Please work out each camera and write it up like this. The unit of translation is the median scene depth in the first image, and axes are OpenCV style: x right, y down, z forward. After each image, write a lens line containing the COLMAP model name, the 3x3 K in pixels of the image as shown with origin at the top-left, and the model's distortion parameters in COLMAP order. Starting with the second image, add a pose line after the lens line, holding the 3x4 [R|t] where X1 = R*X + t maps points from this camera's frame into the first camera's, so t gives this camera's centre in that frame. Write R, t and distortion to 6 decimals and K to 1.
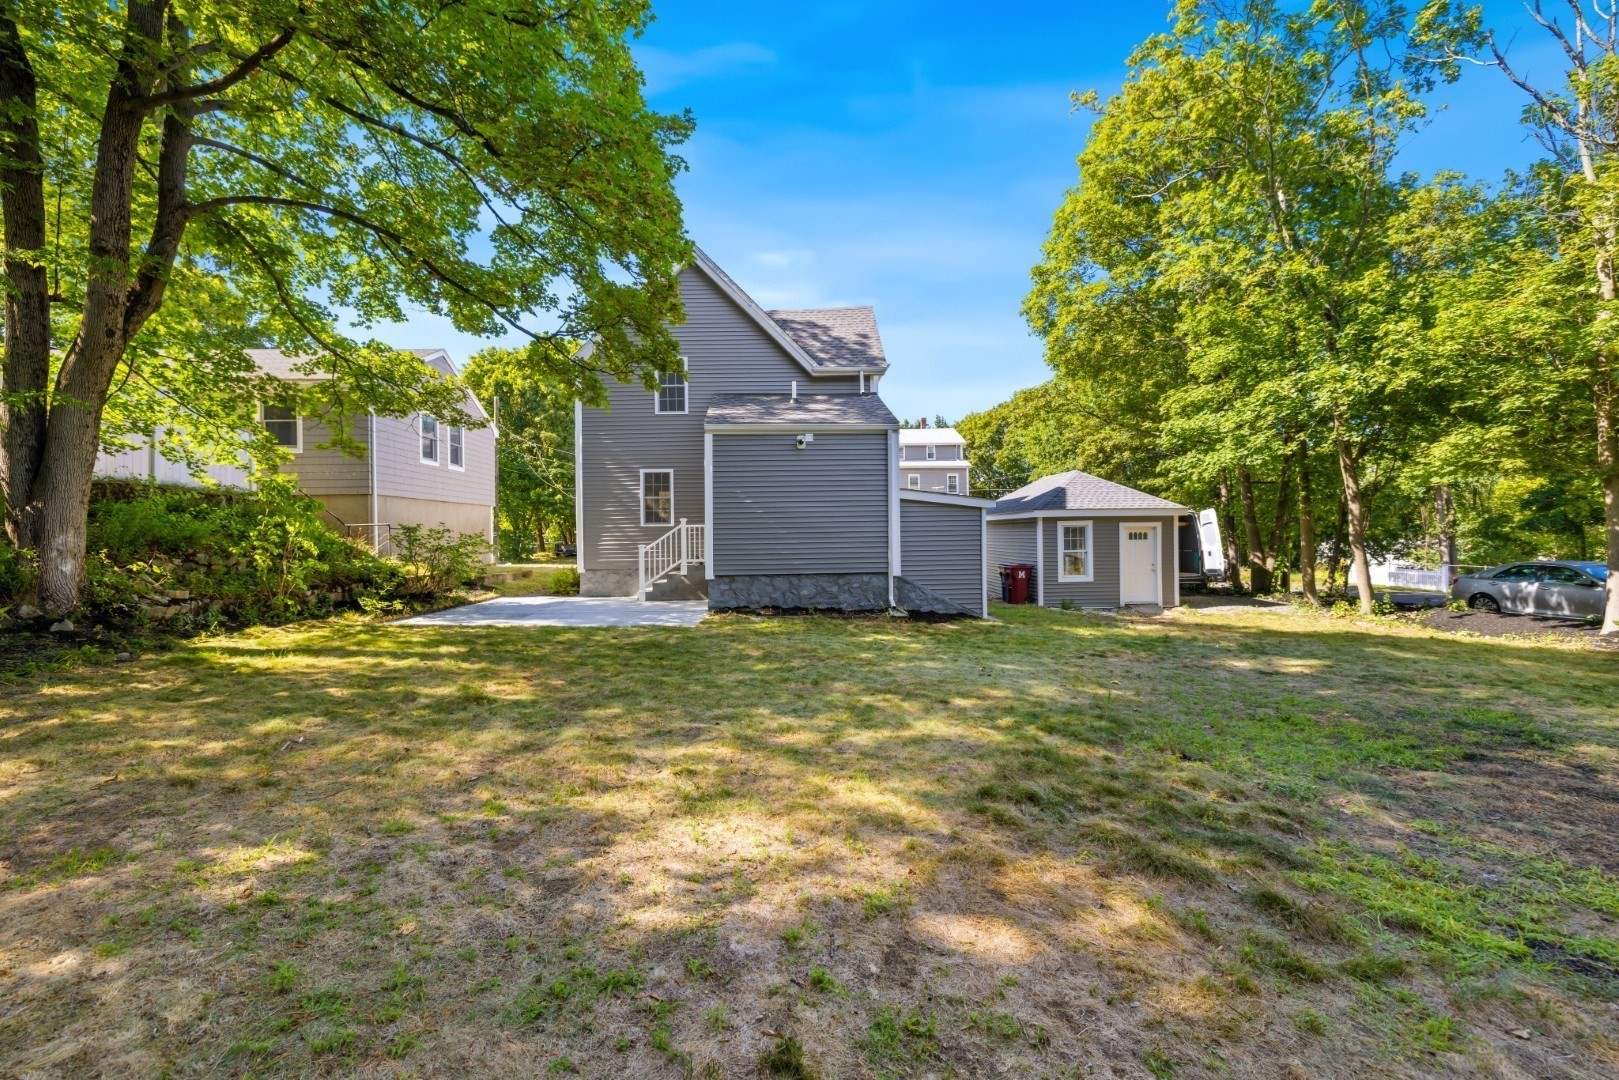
lens RADIAL K [[655.8, 0, 804.9], [0, 655.8, 522.3], [0, 0, 1]] dist [-0.000453, -0.000034]
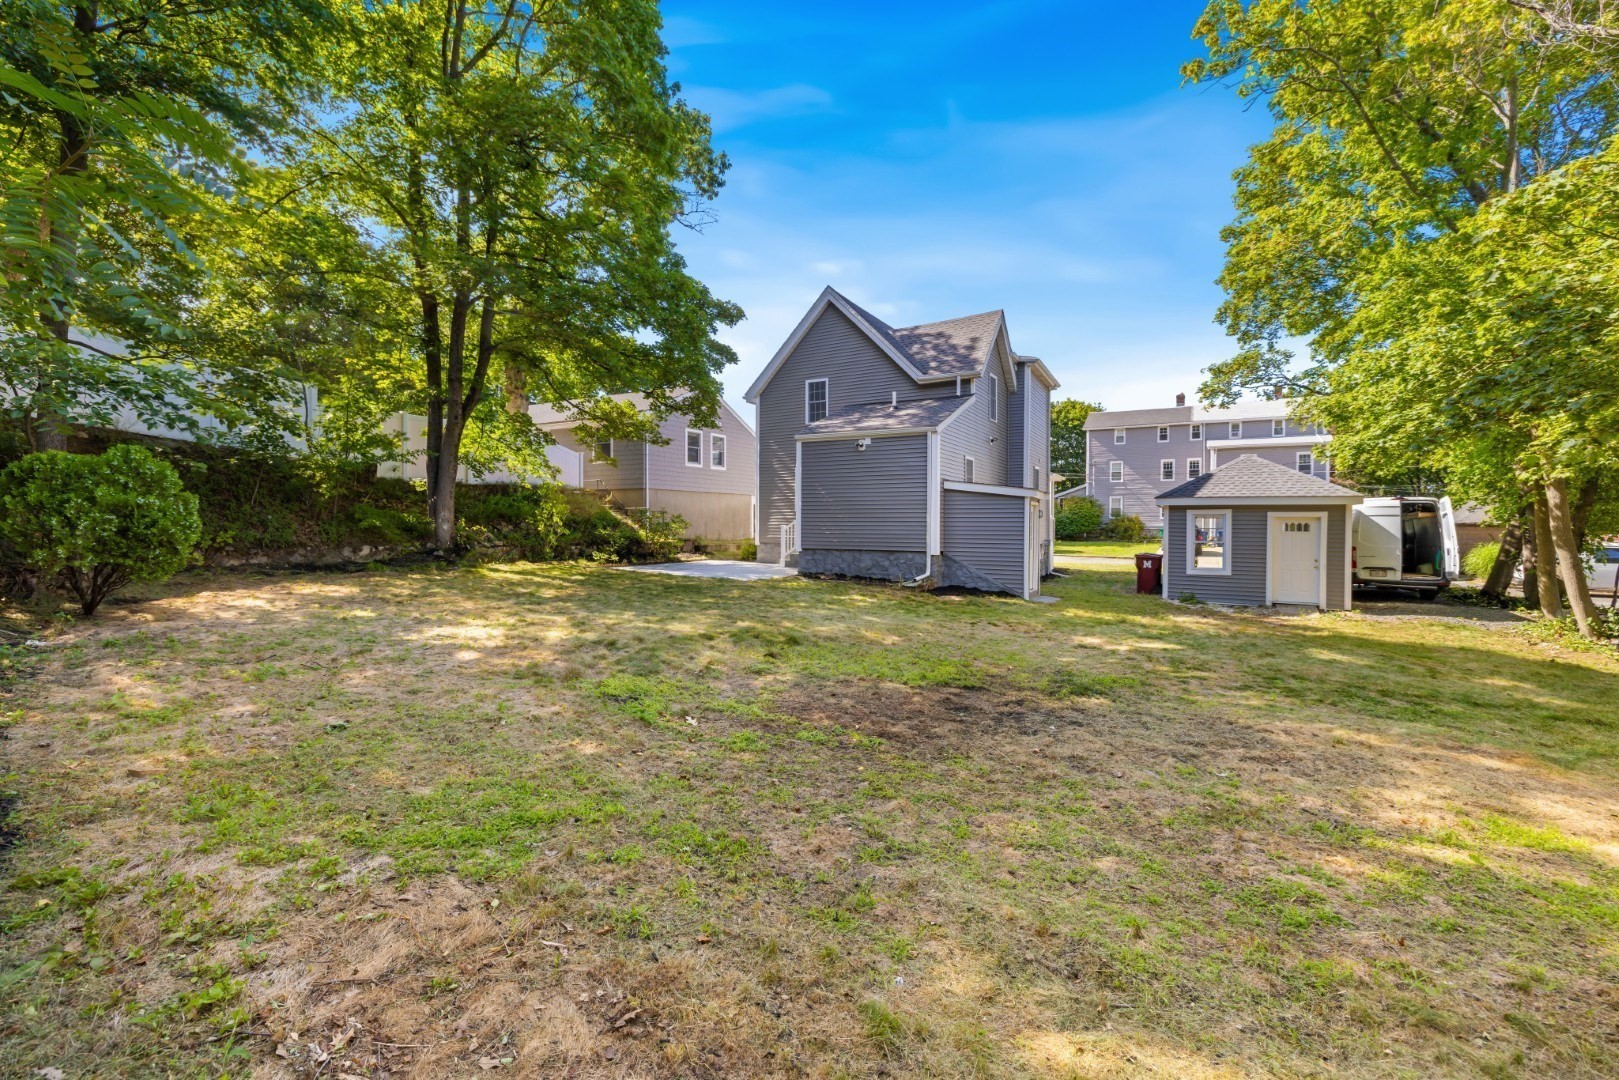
lens RADIAL K [[655.8, 0, 804.9], [0, 655.8, 522.3], [0, 0, 1]] dist [-0.000453, -0.000034]
pose [[0.854423, 0.017518, -0.519282, 0.452028], [-0.006177, 0.999703, 0.023562, -0.002831], [0.519541, -0.016924, 0.854278, -0.108972]]
